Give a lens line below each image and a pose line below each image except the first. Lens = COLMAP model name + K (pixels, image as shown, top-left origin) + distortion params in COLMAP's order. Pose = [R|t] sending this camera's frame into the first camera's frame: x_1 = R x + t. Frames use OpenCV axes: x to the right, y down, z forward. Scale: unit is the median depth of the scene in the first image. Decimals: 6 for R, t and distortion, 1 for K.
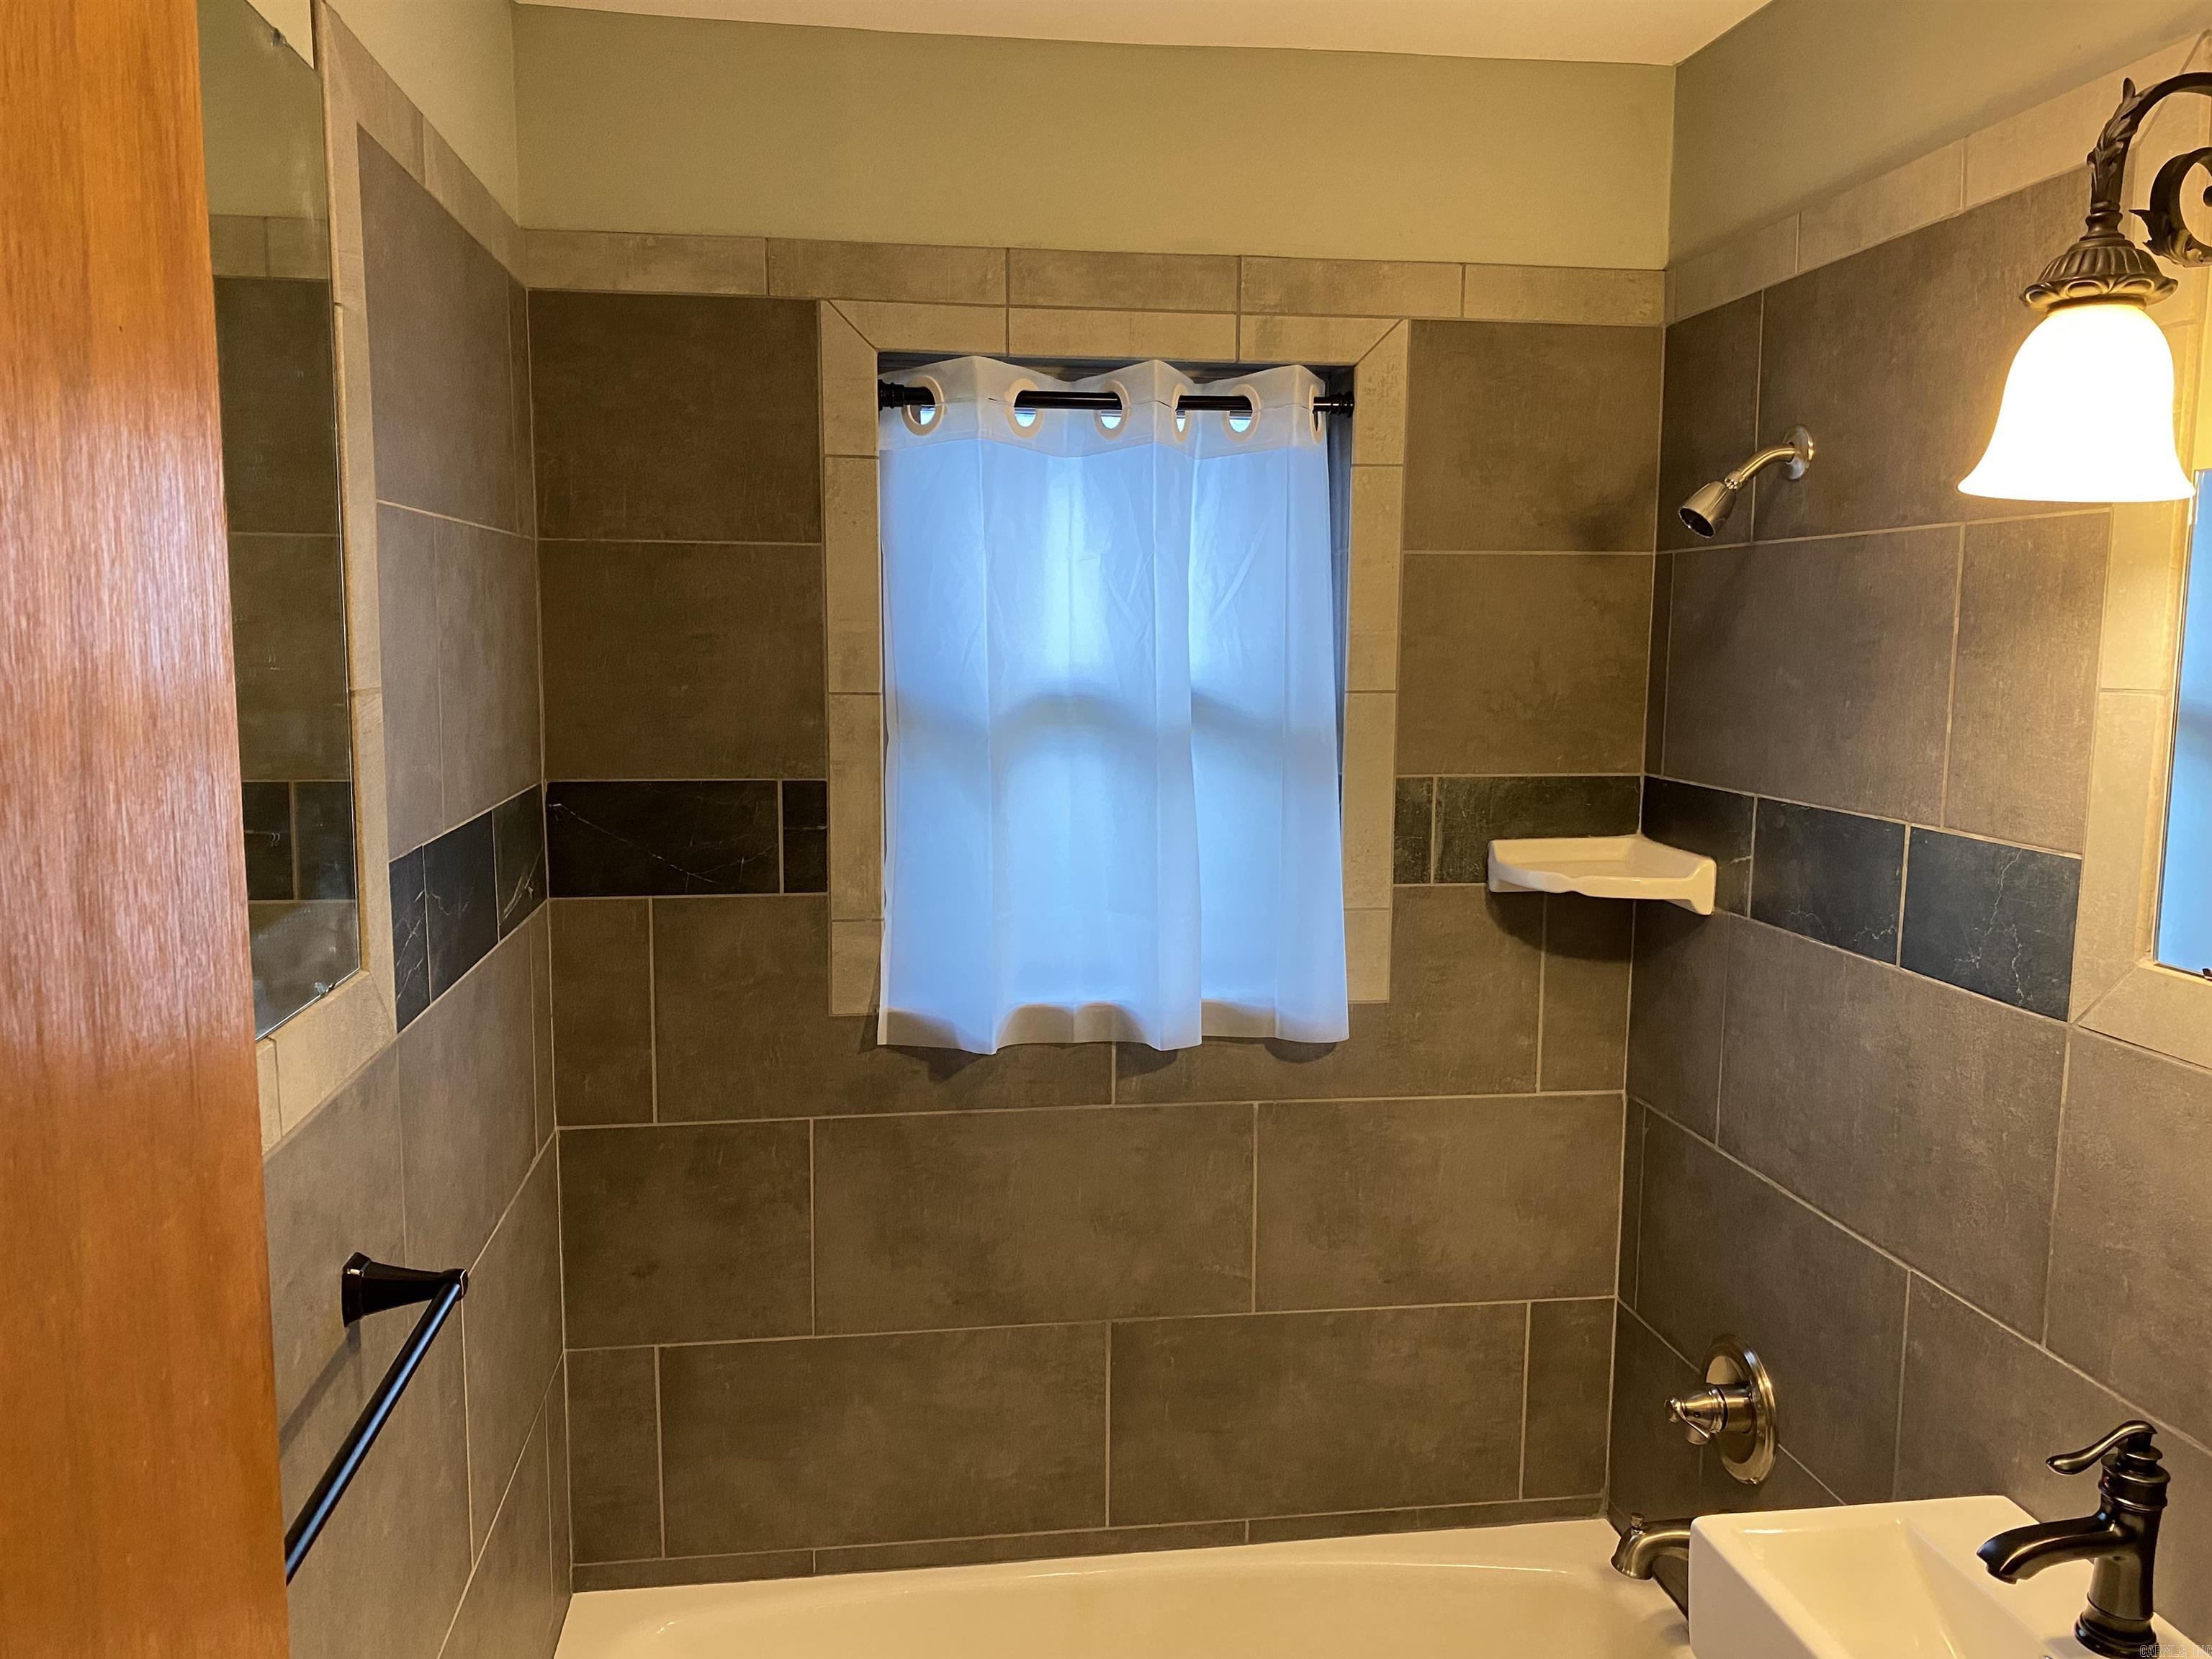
lens RADIAL K [[1679.6, 0, 1101.5], [0, 1679.6, 834.8], [0, 0, 1]] dist [0.045918, -0.062290]
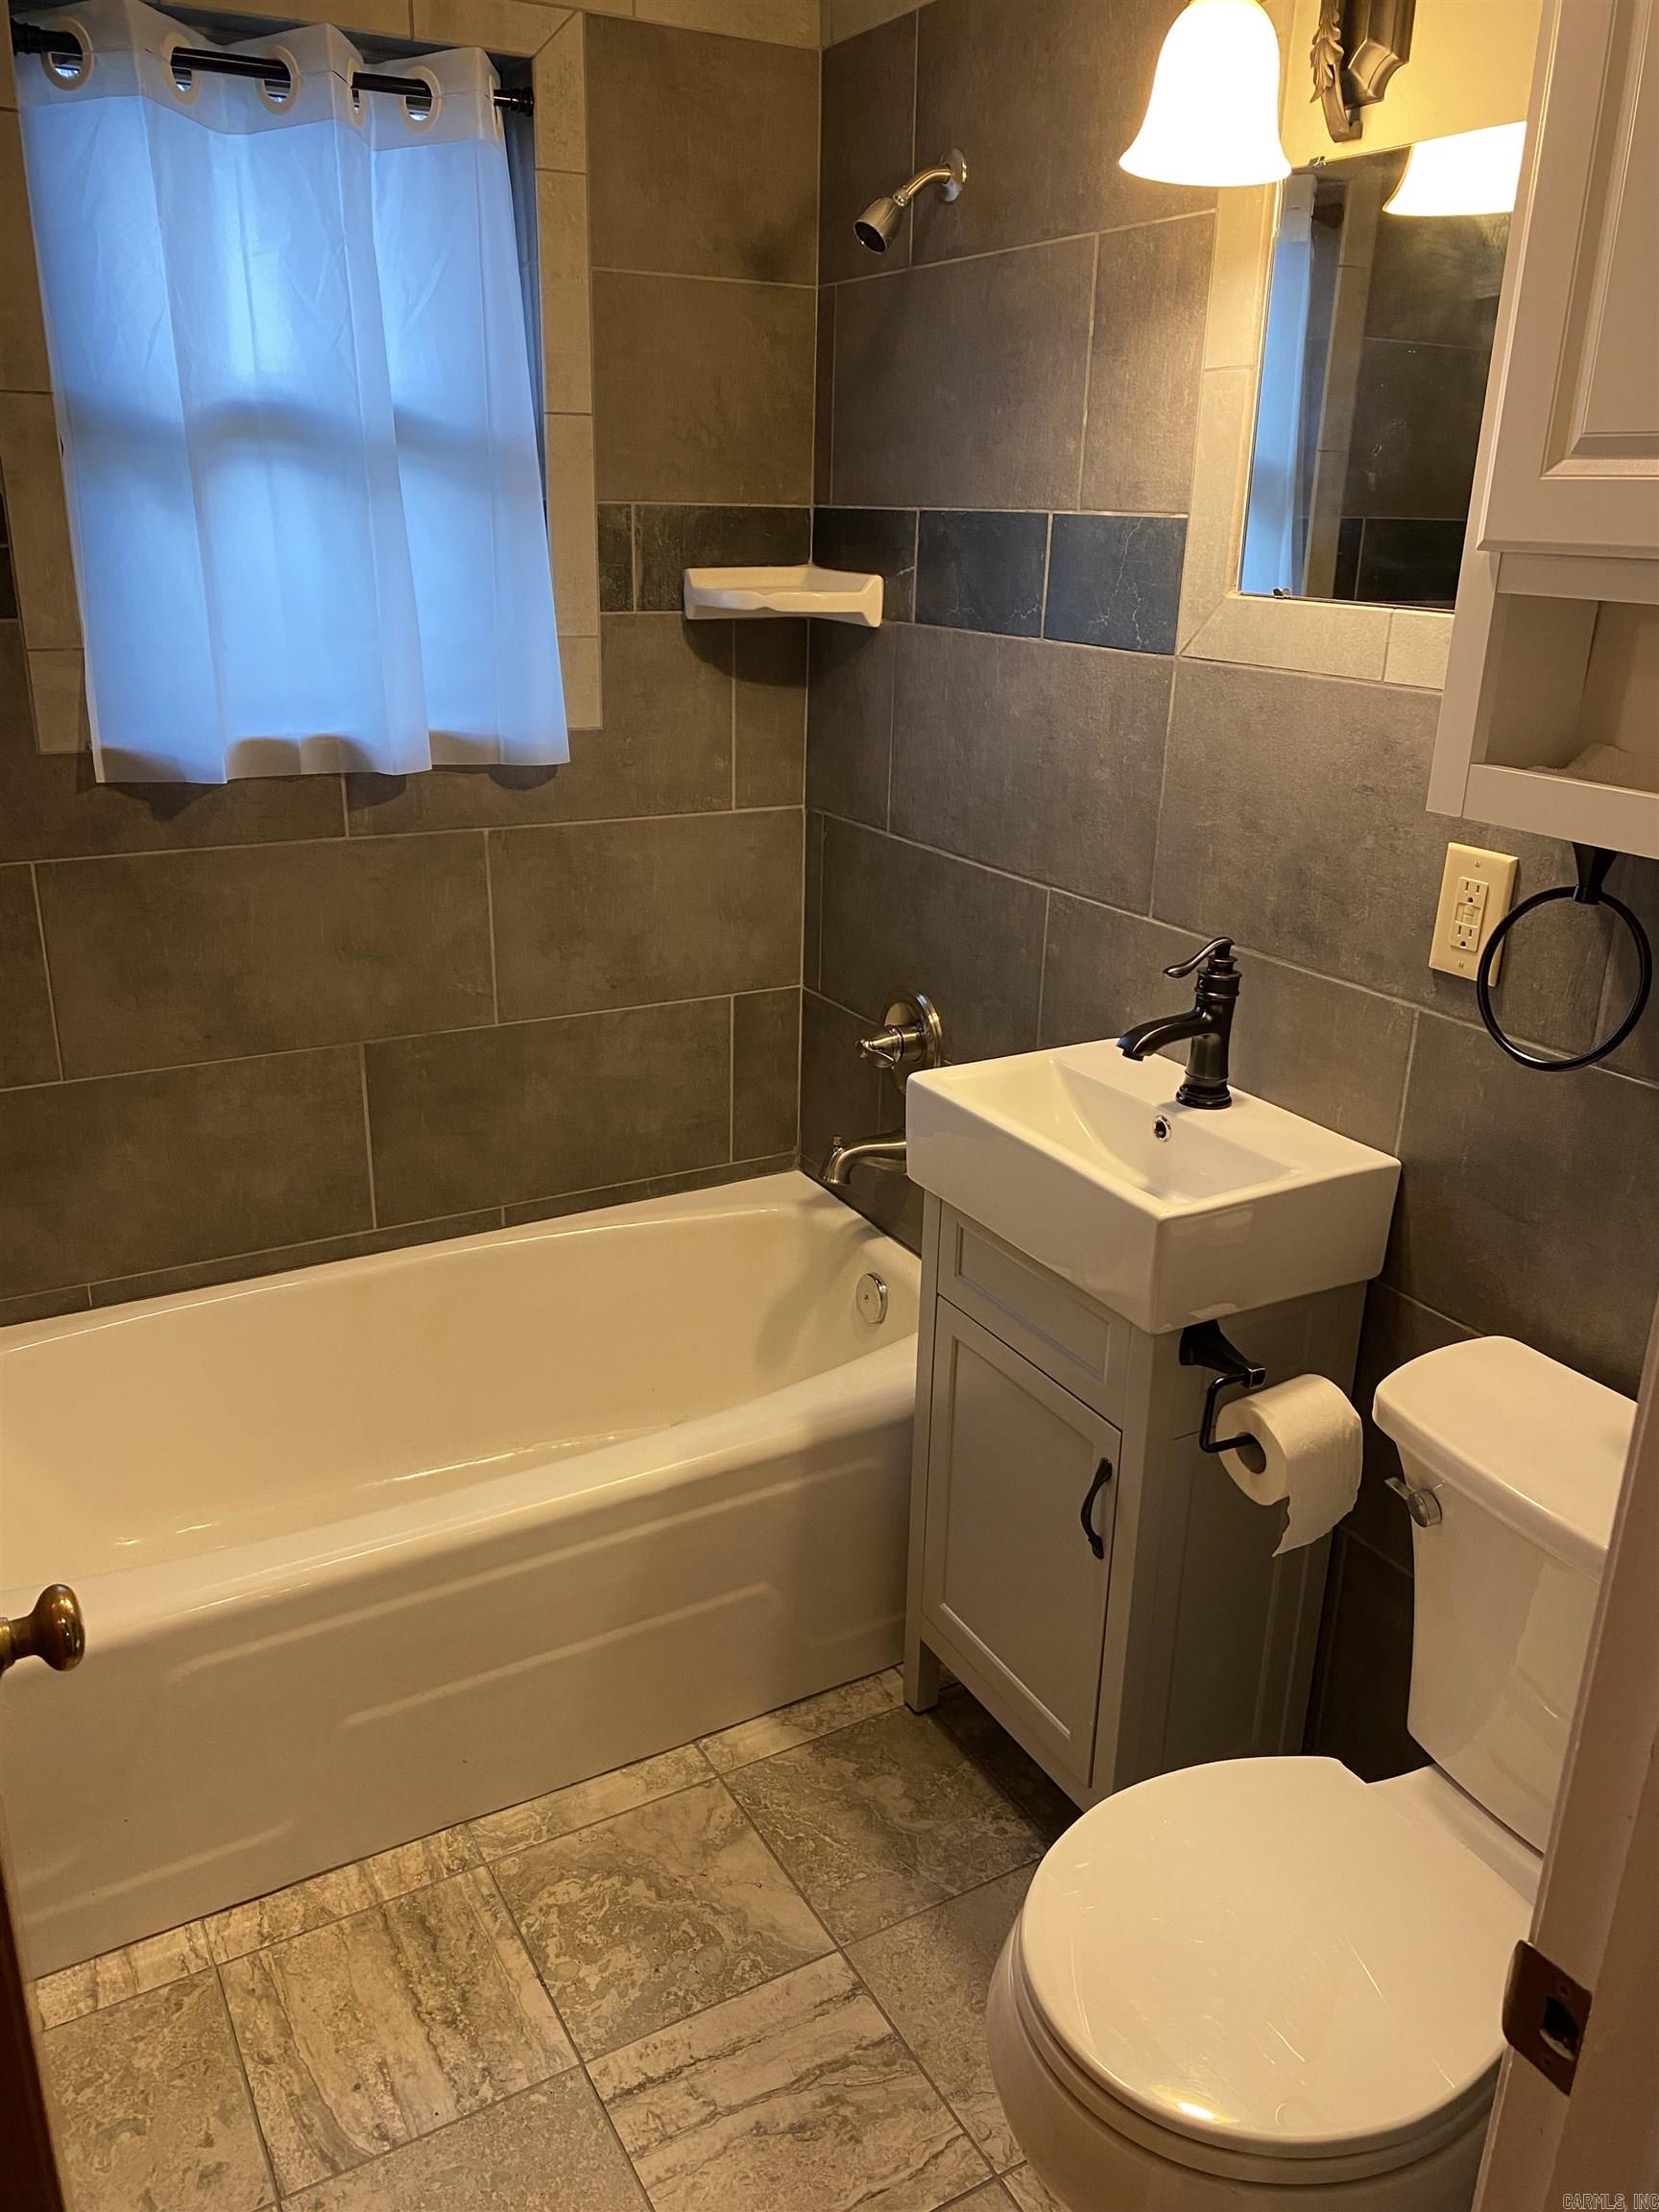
lens RADIAL K [[1679.6, 0, 824.2], [0, 1679.6, 1103.3], [0, 0, 1]] dist [0.045918, -0.062290]
pose [[0.930450, -0.109861, 0.349562, -0.104043], [0.029068, 0.973119, 0.228463, 0.095108], [-0.365265, -0.202412, 0.908631, -0.083995]]
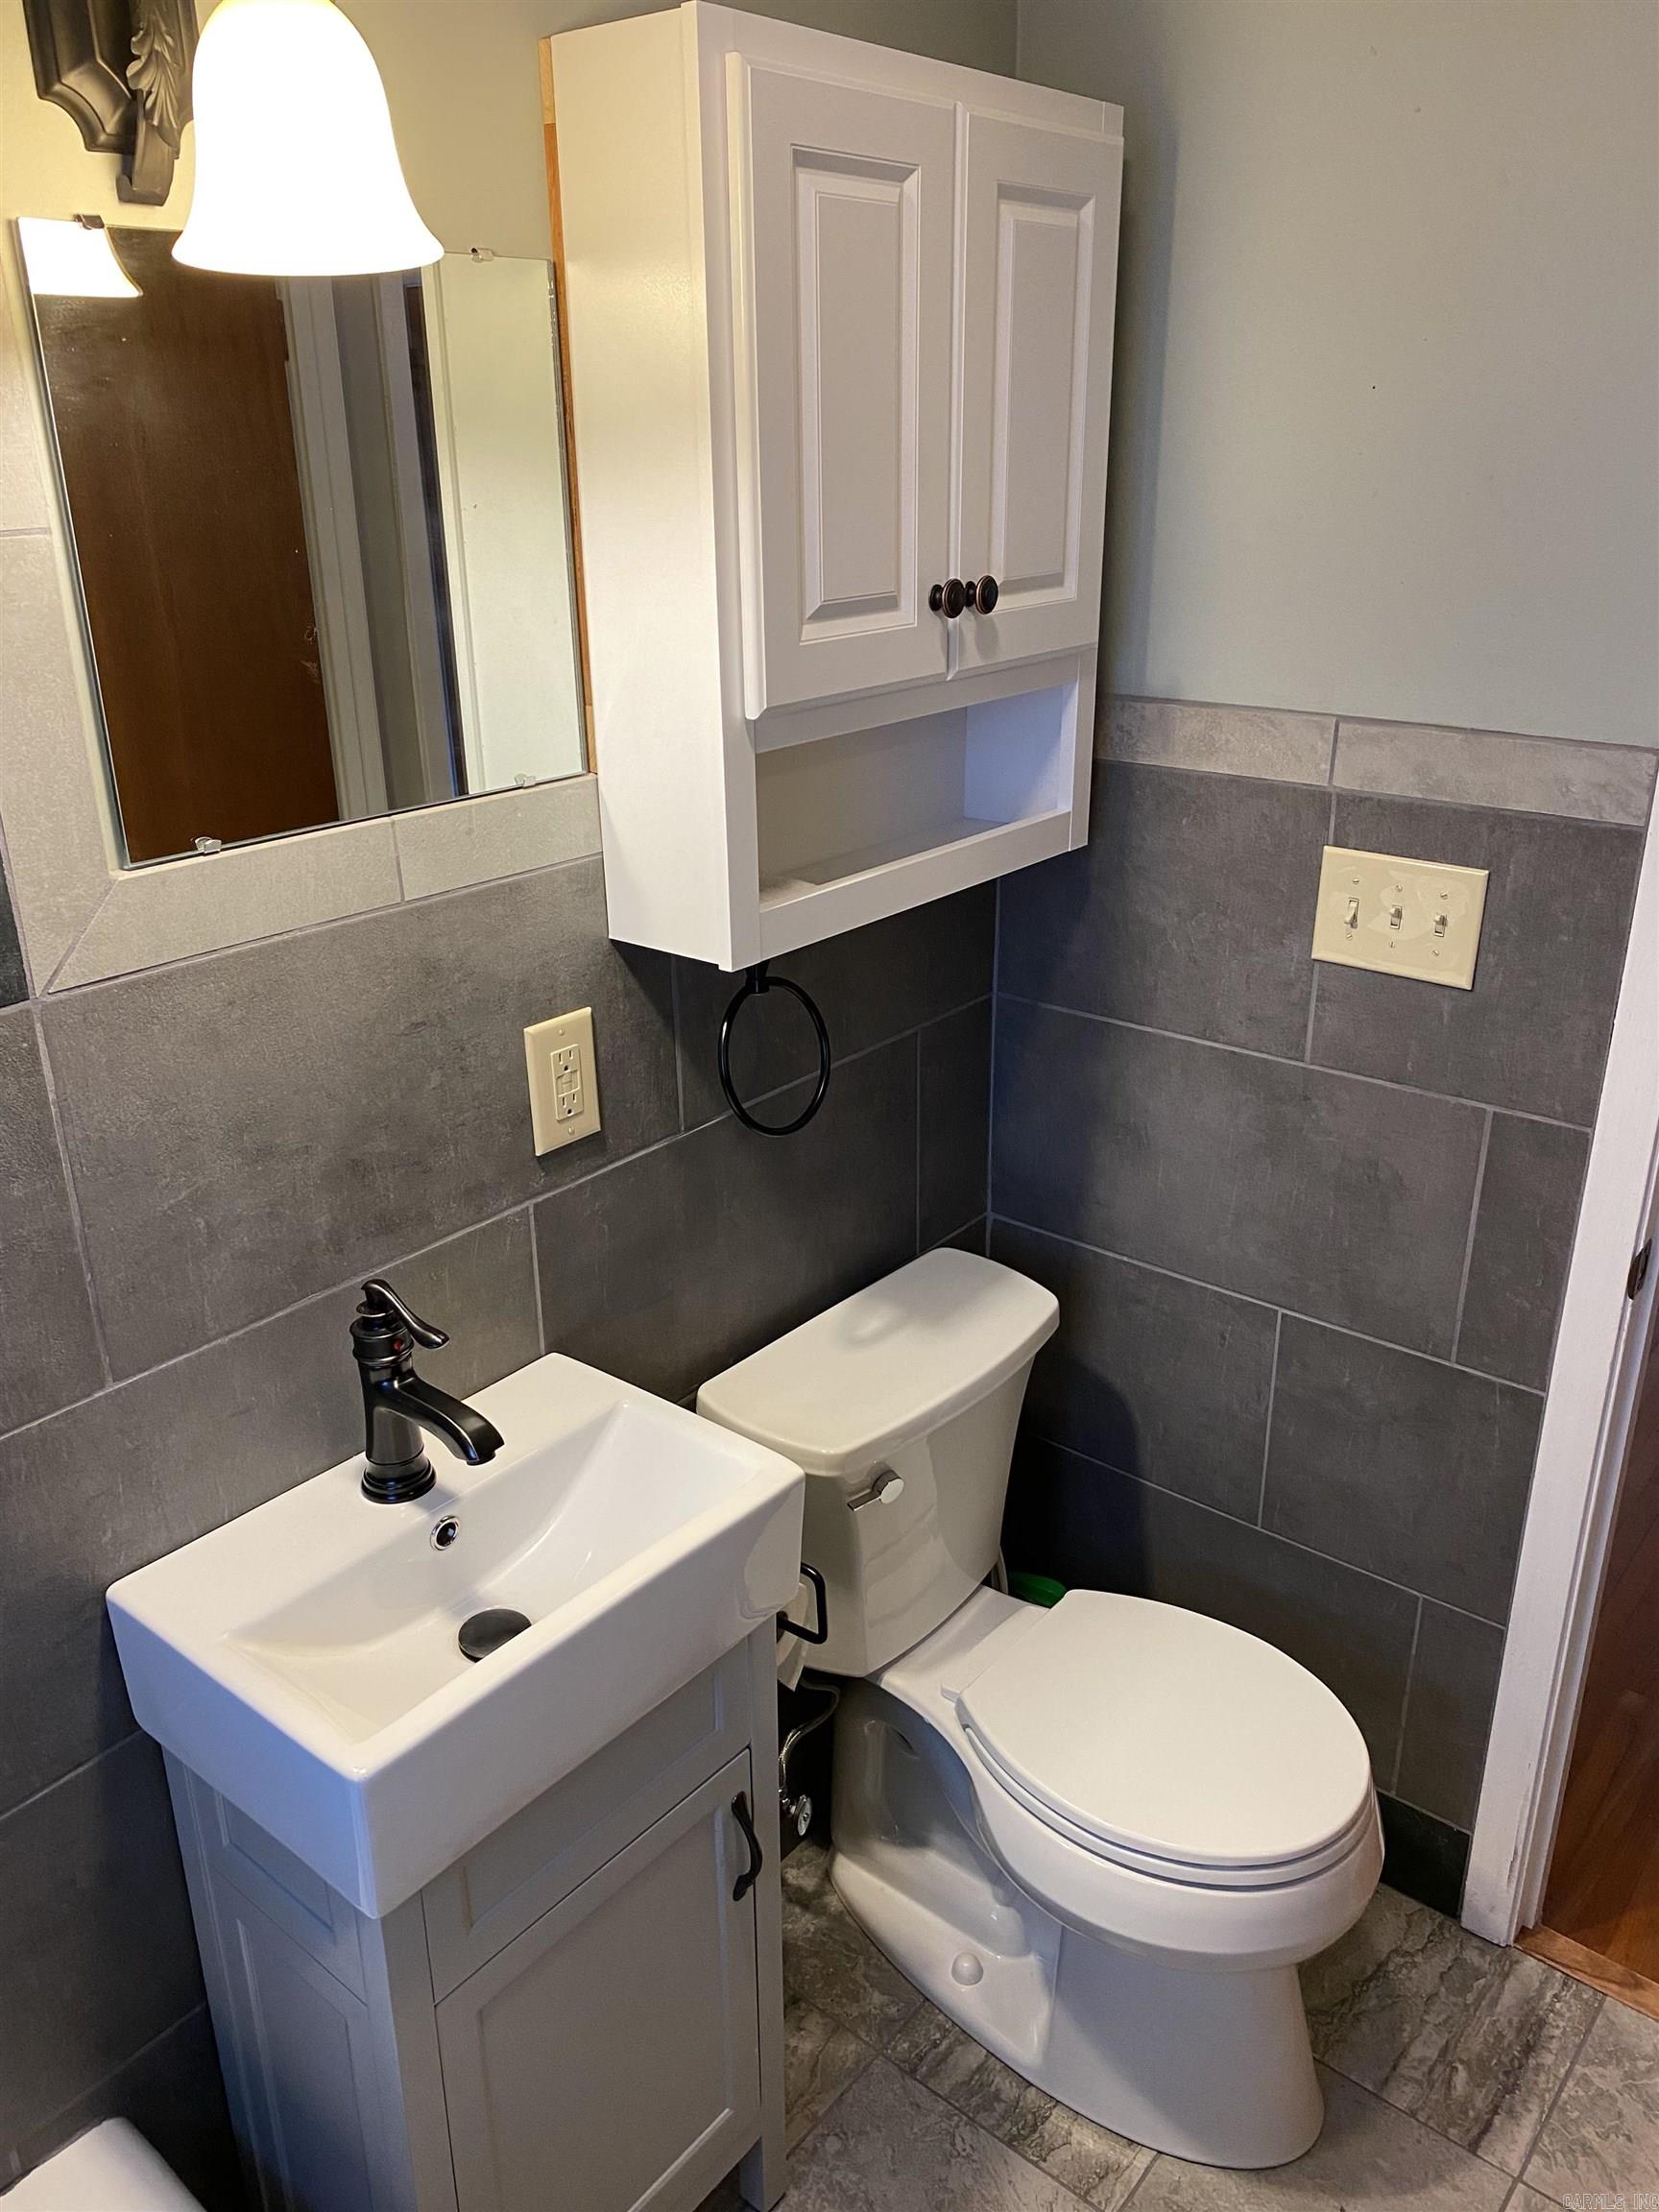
lens RADIAL K [[1679.6, 0, 819.7], [0, 1679.6, 1102.6], [0, 0, 1]] dist [0.045918, -0.062290]
pose [[-0.669390, -0.271291, 0.691606, -0.137348], [0.106759, 0.886150, 0.450934, -0.102917], [-0.735200, 0.375685, -0.564217, 0.799689]]
